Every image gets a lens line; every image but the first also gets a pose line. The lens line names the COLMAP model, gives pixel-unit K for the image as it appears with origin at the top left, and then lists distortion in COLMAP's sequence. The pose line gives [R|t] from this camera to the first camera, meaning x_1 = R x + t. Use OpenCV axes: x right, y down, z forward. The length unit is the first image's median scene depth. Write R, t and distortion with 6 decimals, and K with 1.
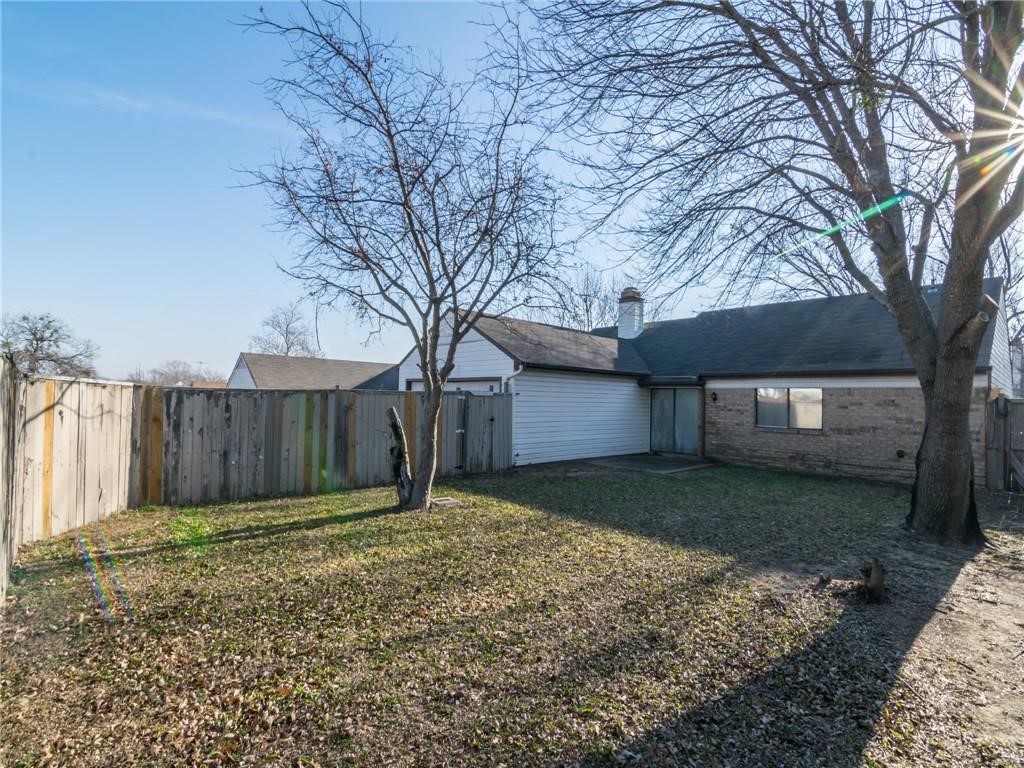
lens RADIAL K [[507.0, 0, 512.0], [0, 507.0, 384.0], [0, 0, 1]] dist [0.001354, -0.000348]
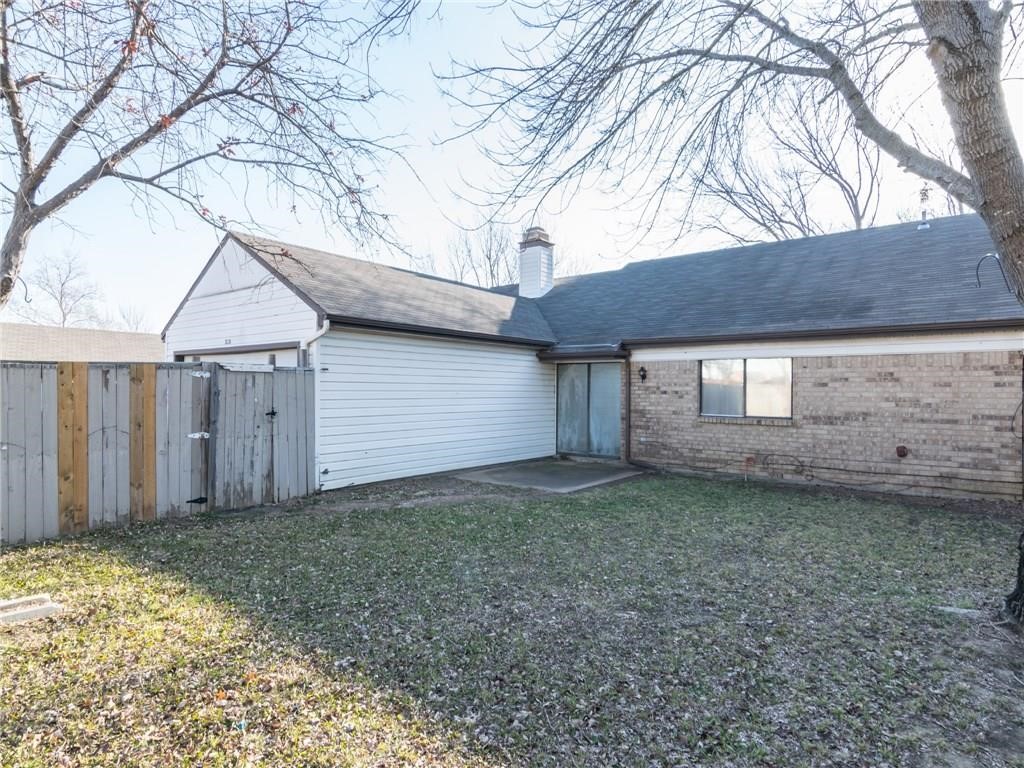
lens RADIAL K [[619.0, 0, 512.0], [0, 619.0, 384.0], [0, 0, 1]] dist [0.003246, 0.000267]
pose [[0.987276, -0.013143, 0.158474, 0.104612], [0.009152, 0.999623, 0.025887, 0.018414], [-0.158755, -0.024108, 0.987024, 0.230359]]
